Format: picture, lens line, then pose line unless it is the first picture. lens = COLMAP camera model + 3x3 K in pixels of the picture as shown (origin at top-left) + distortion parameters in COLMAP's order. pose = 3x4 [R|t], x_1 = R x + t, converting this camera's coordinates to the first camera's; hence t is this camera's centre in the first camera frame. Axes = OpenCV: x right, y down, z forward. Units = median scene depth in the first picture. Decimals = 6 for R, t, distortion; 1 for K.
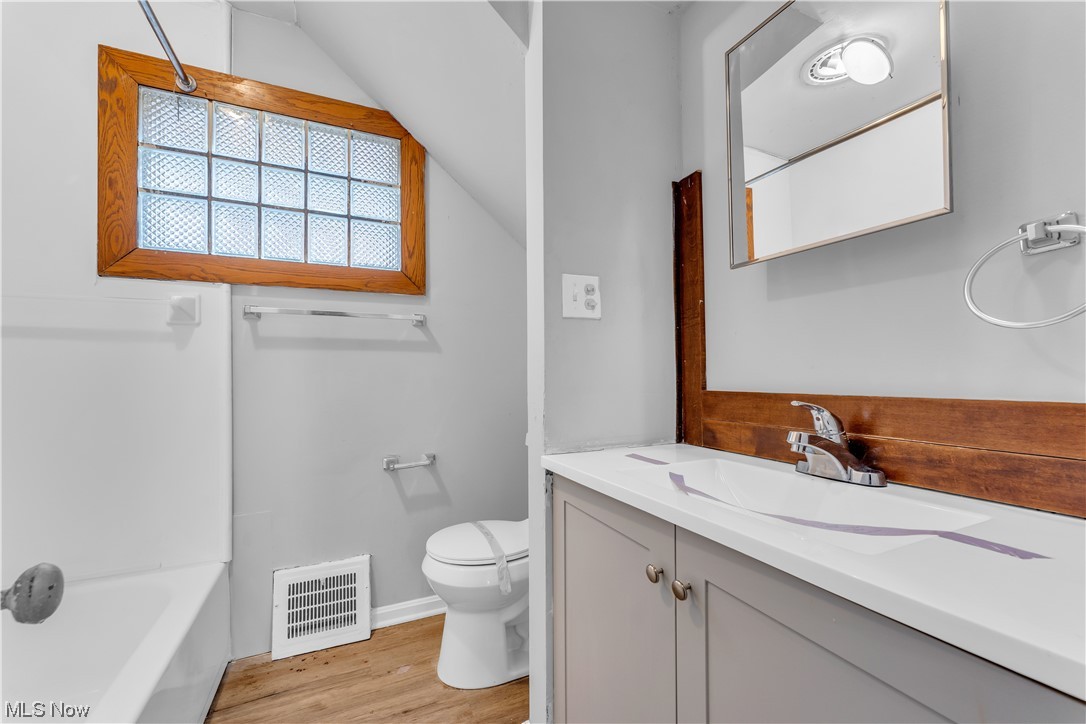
lens RADIAL K [[437.1, 0, 535.4], [0, 437.1, 366.9], [0, 0, 1]] dist [0.000051, -0.000196]
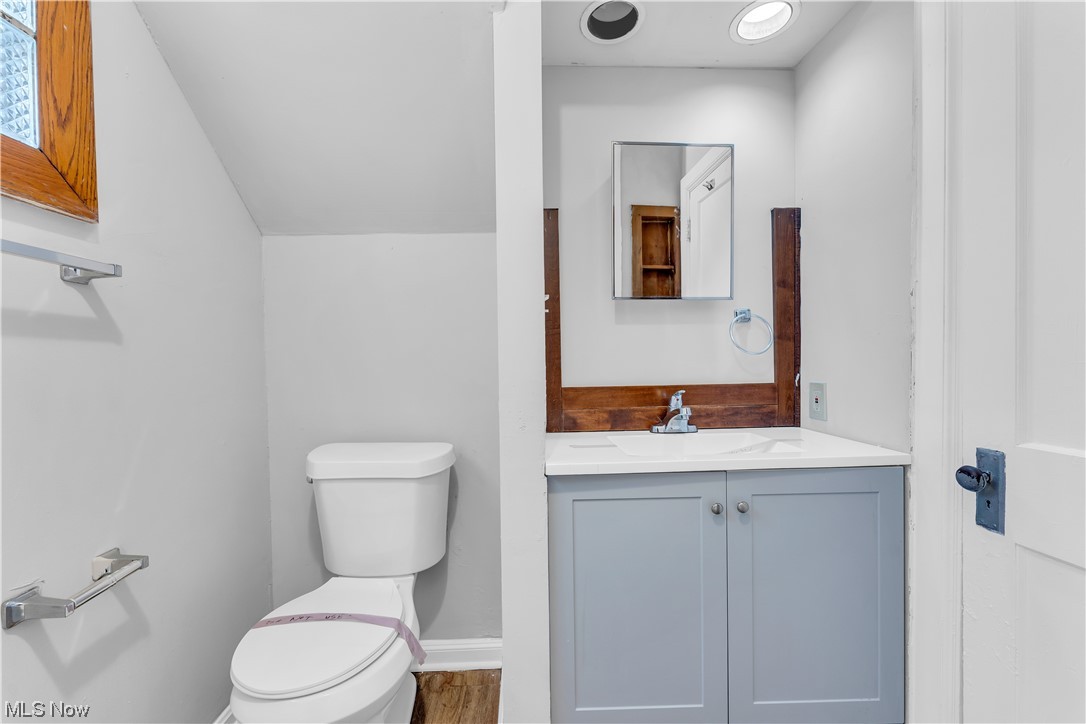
lens RADIAL K [[437.1, 0, 535.4], [0, 437.1, 366.9], [0, 0, 1]] dist [0.000051, -0.000196]
pose [[0.379217, -0.011584, 0.925235, -0.881748], [-0.004005, 0.999892, 0.014160, -0.024184], [-0.925299, -0.009075, 0.379130, 0.654336]]
